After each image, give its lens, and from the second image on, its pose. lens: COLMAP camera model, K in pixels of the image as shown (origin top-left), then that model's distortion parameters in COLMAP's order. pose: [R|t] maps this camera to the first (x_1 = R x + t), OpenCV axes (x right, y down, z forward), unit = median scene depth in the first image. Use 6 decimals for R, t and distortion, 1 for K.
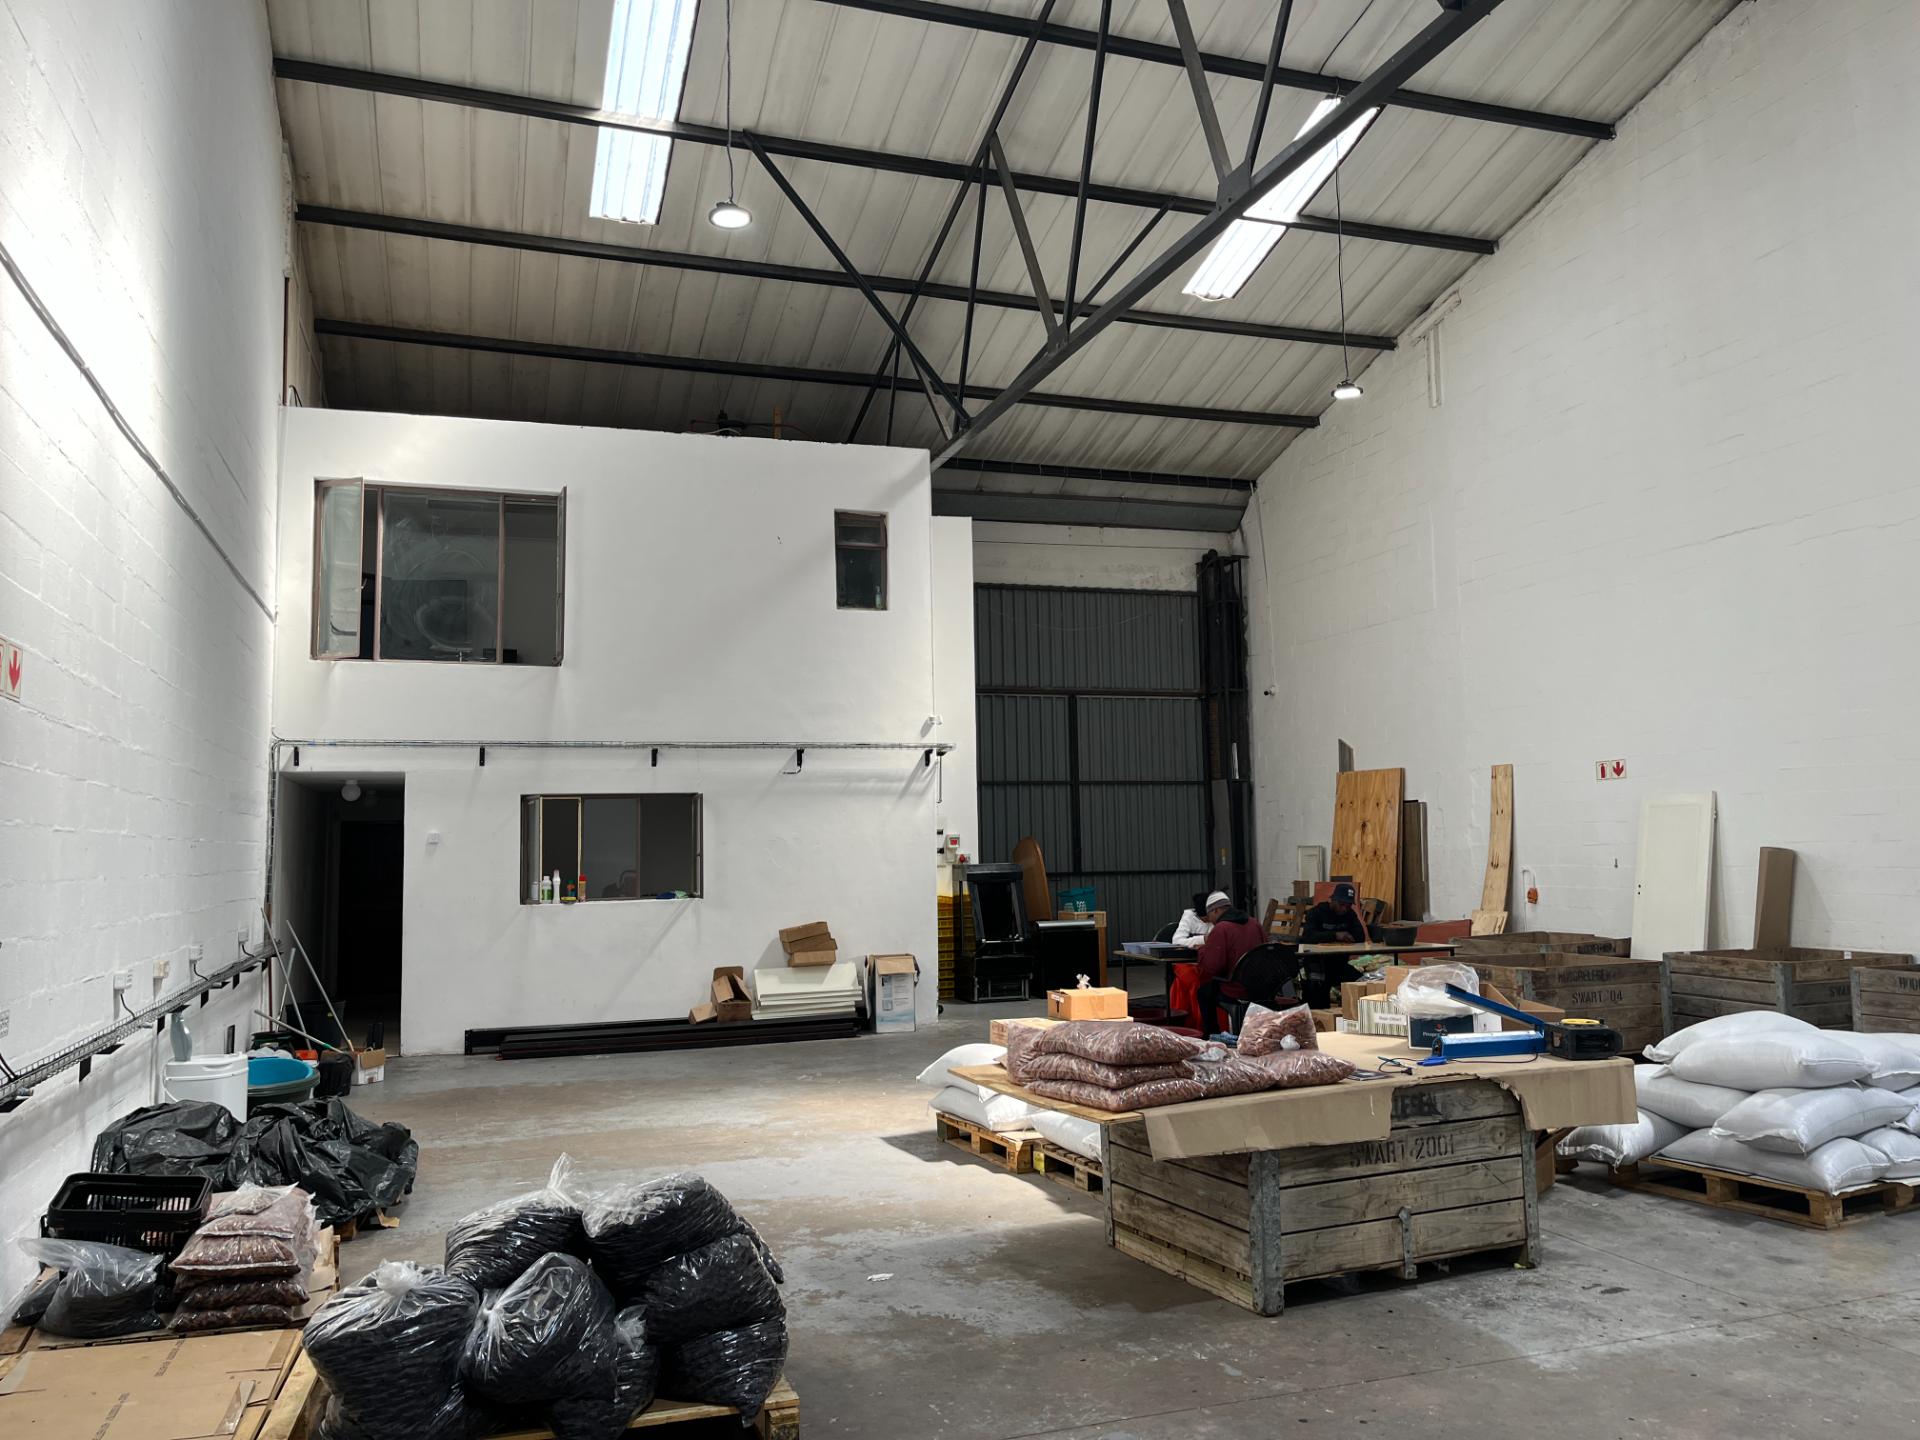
lens RADIAL K [[1454.5, 0, 966.9], [0, 1454.5, 693.1], [0, 0, 1]] dist [0.066340, -0.085915]
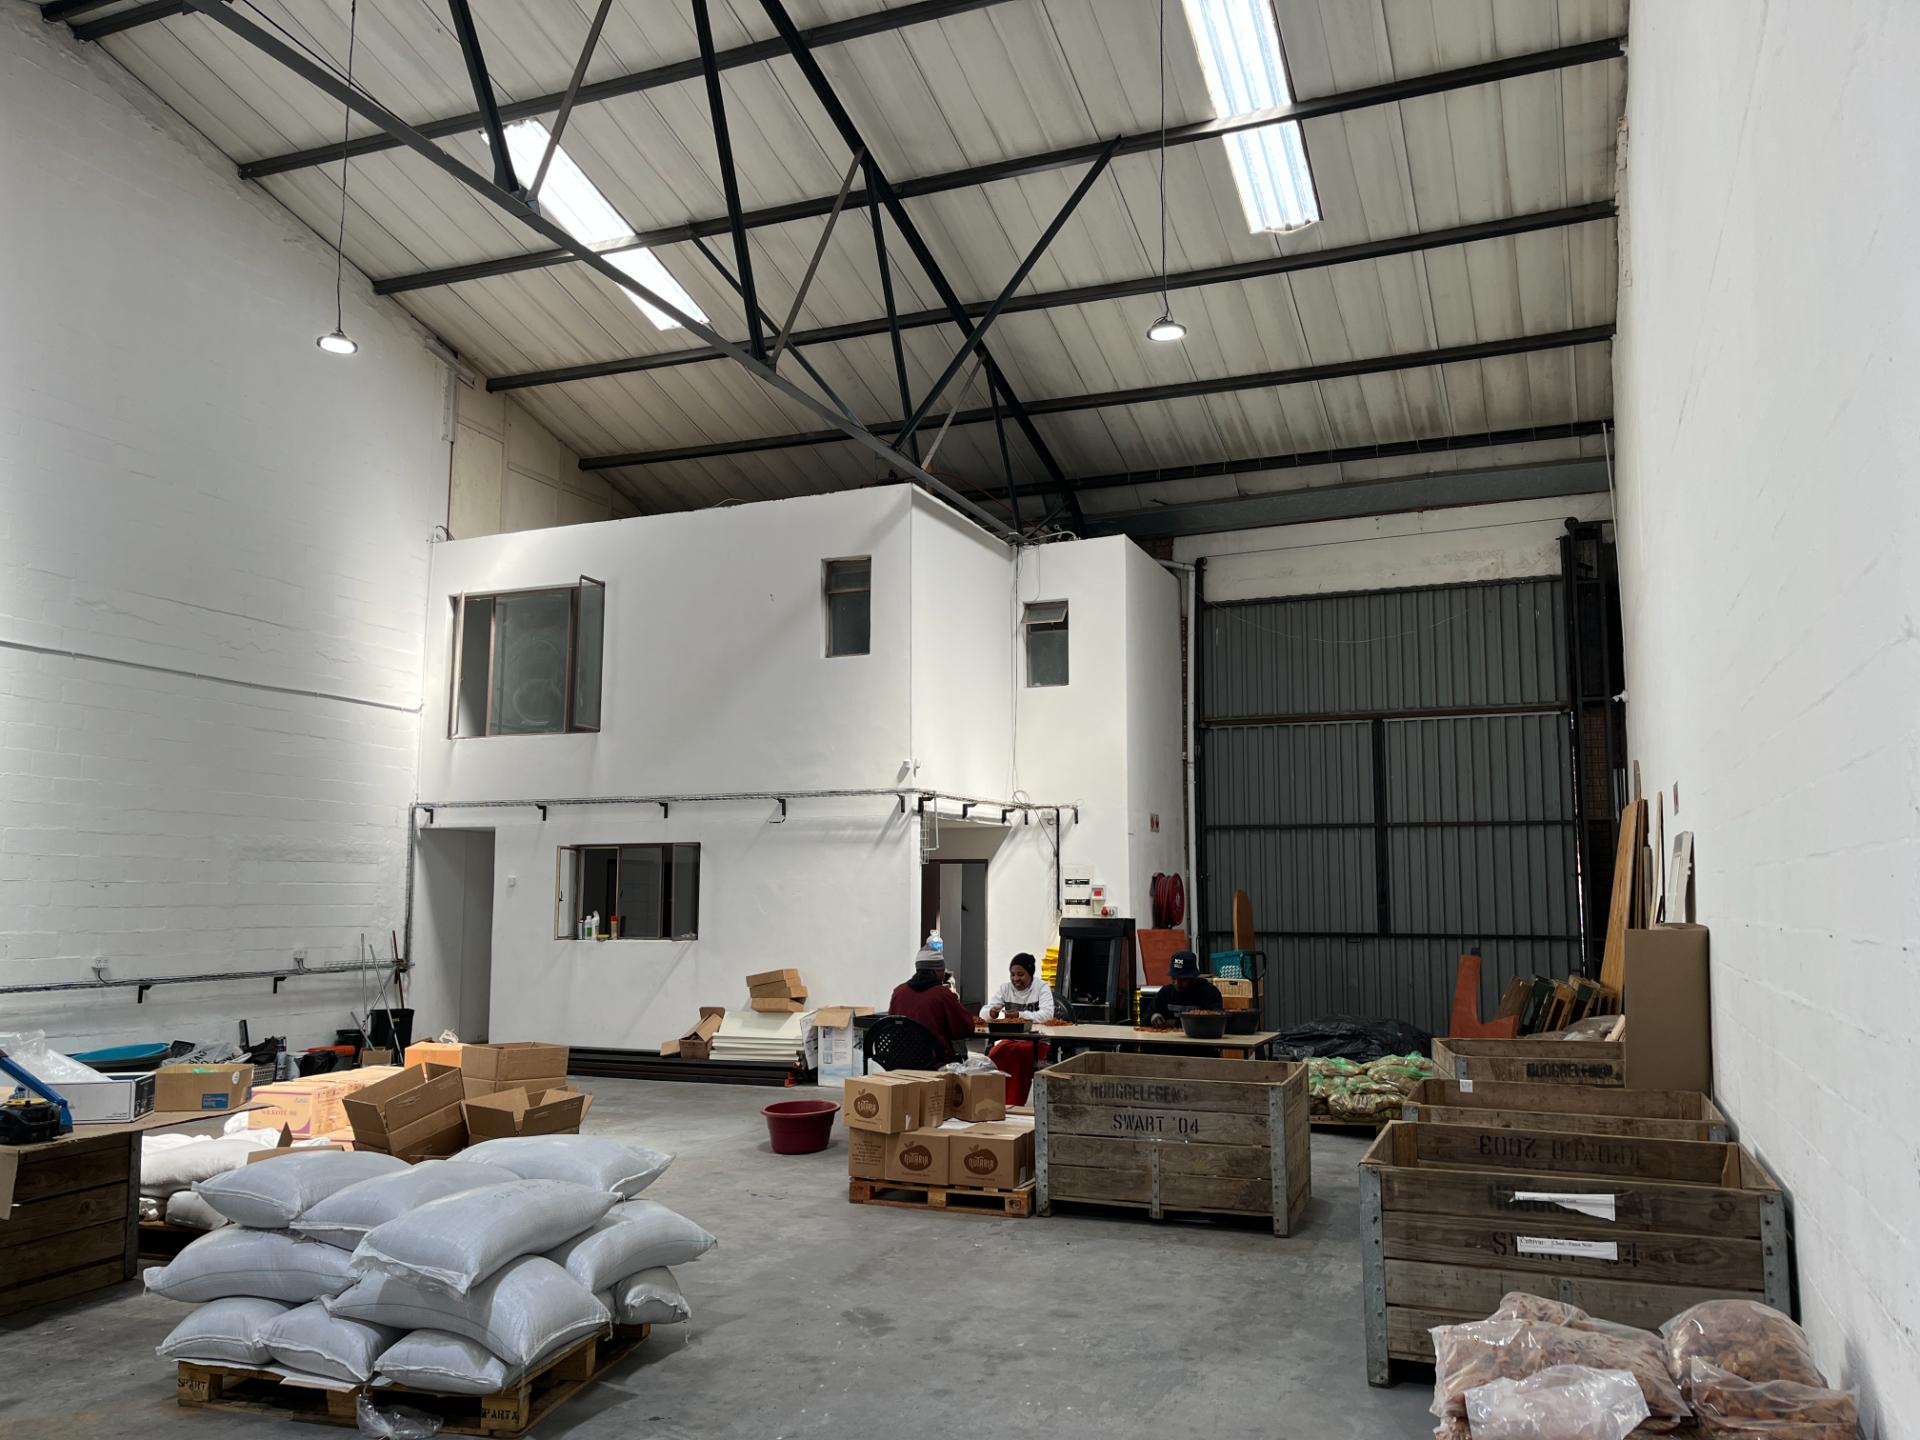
lens RADIAL K [[1454.5, 0, 955.1], [0, 1454.5, 716.8], [0, 0, 1]] dist [0.066340, -0.085915]
pose [[0.746647, -0.064999, -0.662037, 0.660210], [0.050372, 0.997882, -0.041163, 0.029864], [0.663311, -0.002614, 0.748340, 0.321339]]
